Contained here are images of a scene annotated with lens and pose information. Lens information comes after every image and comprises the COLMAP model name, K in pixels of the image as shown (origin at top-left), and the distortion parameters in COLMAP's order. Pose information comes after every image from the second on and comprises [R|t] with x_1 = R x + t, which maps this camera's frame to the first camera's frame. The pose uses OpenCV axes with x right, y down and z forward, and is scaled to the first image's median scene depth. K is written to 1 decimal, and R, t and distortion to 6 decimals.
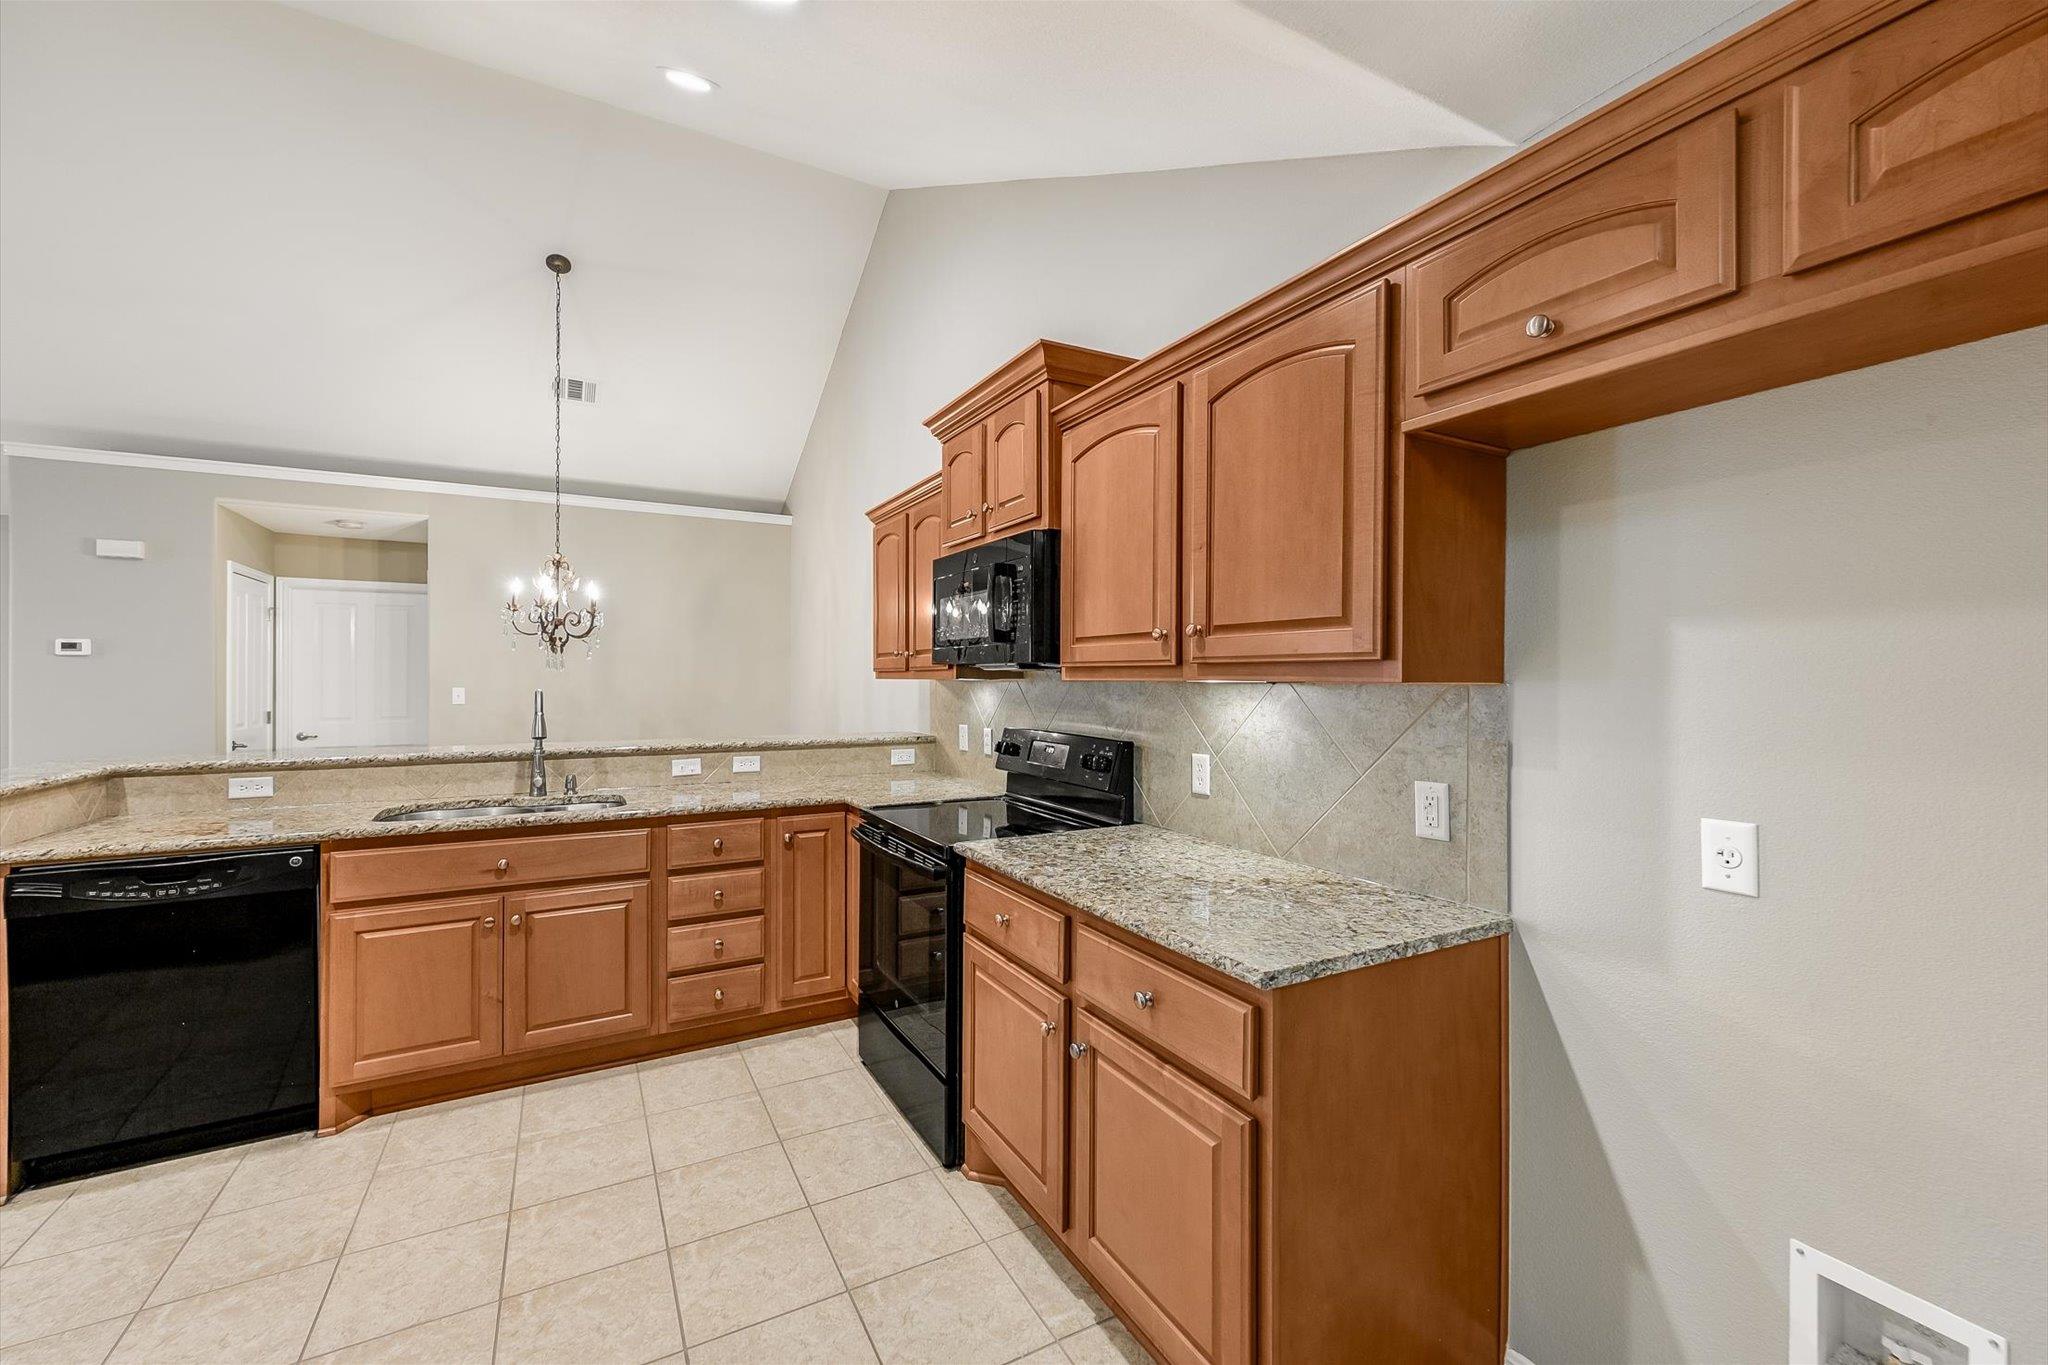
lens RADIAL K [[830.9, 0, 1007.2], [0, 830.9, 681.5], [0, 0, 1]] dist [0.001121, -0.000386]
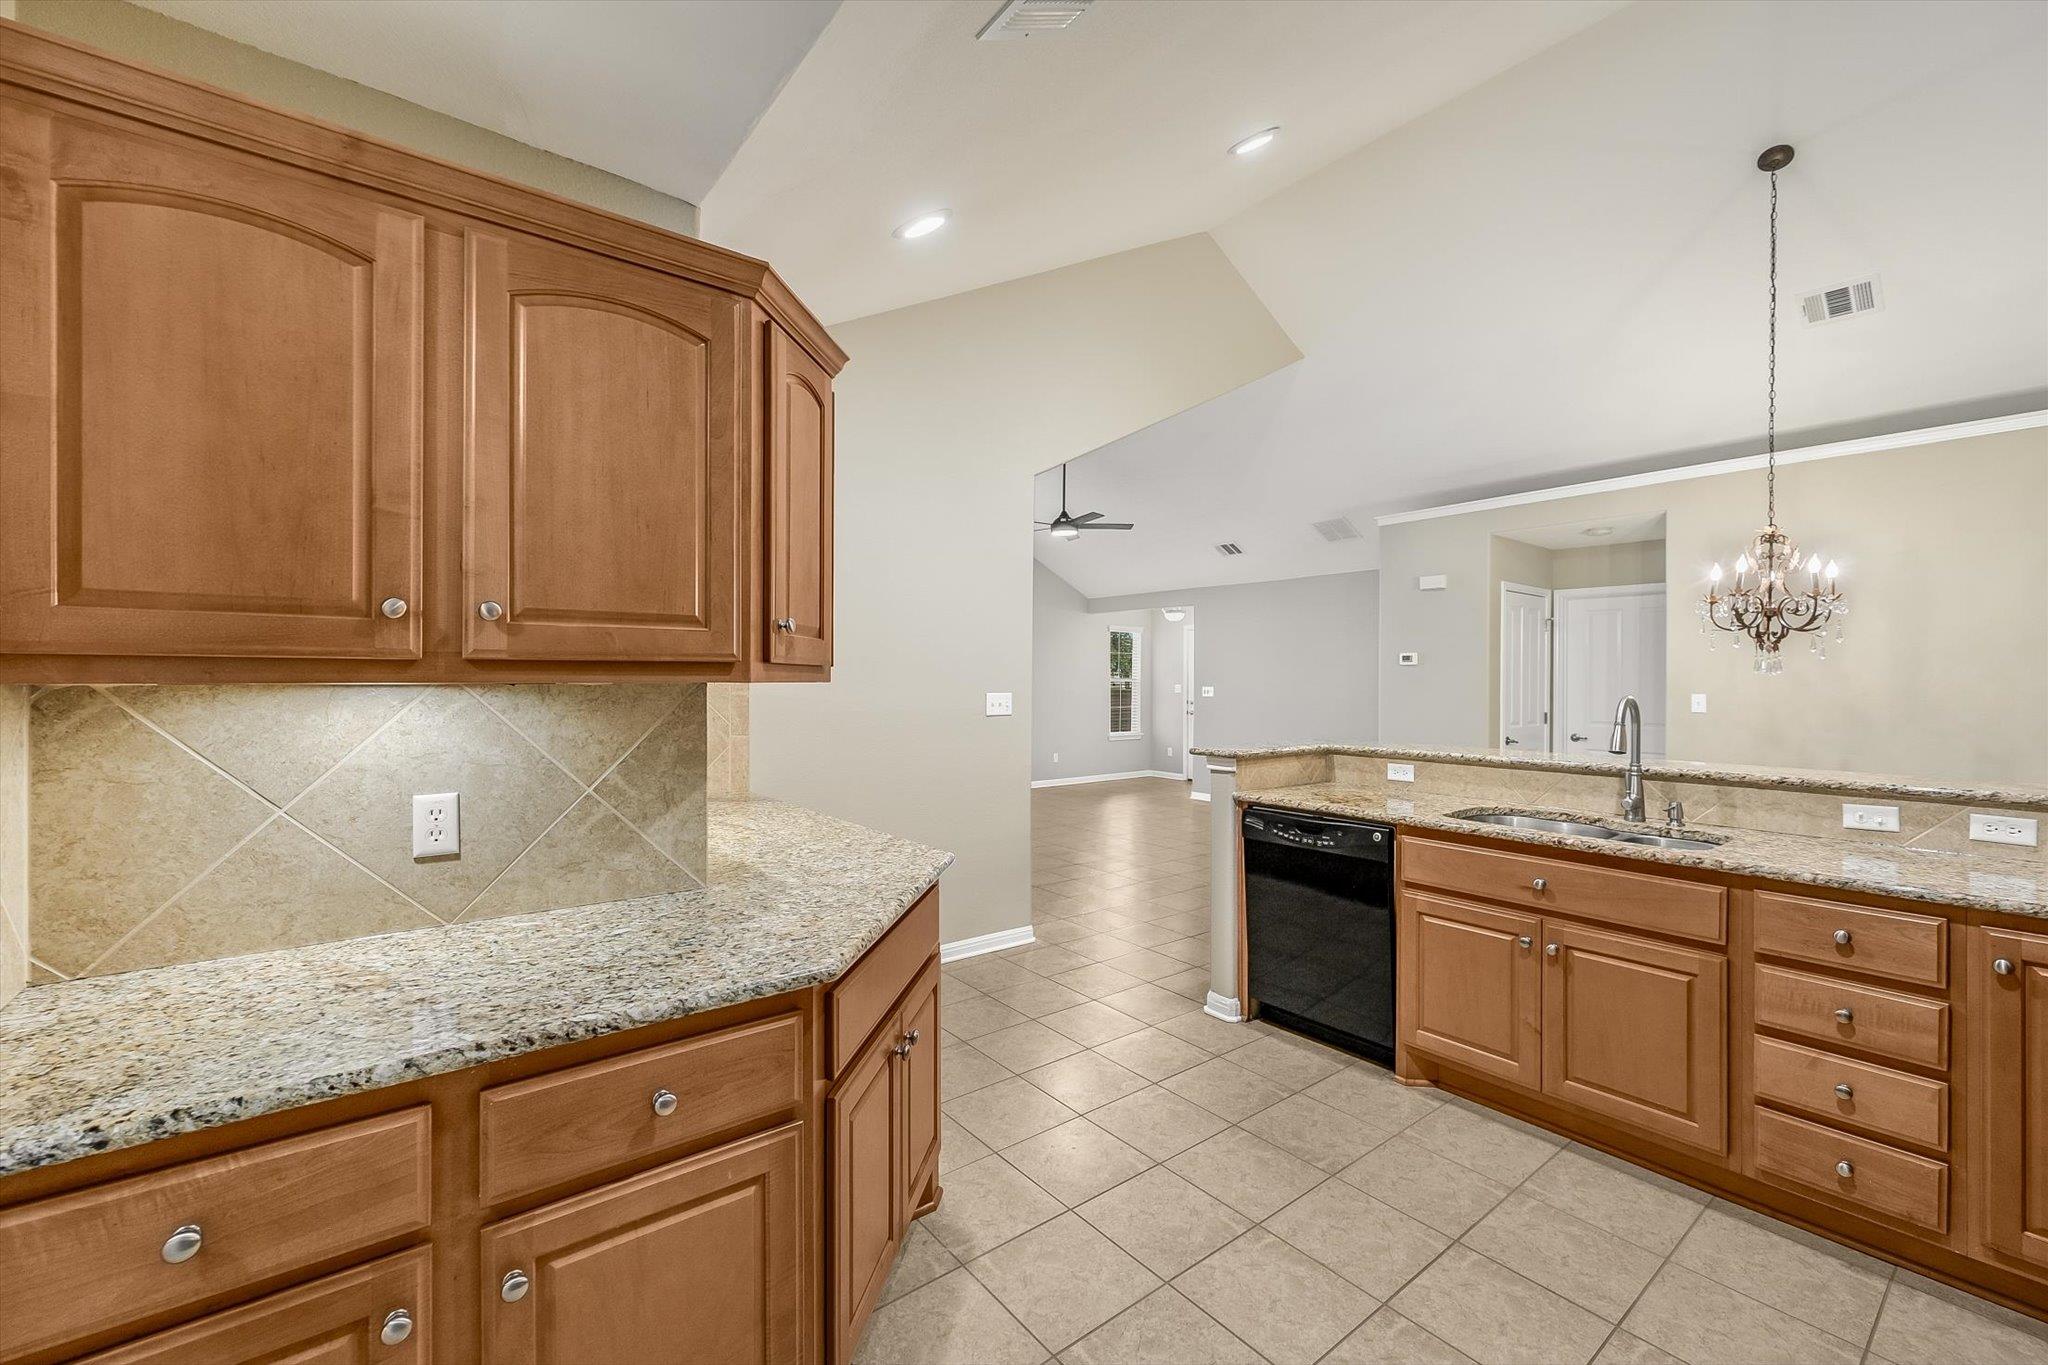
lens RADIAL K [[830.9, 0, 1007.2], [0, 830.9, 681.5], [0, 0, 1]] dist [0.001121, -0.000386]
pose [[0.159107, 0.002541, -0.987258, 0.194814], [-0.007789, 0.999969, 0.001318, -0.001936], [0.987231, 0.007480, 0.159122, 0.248062]]
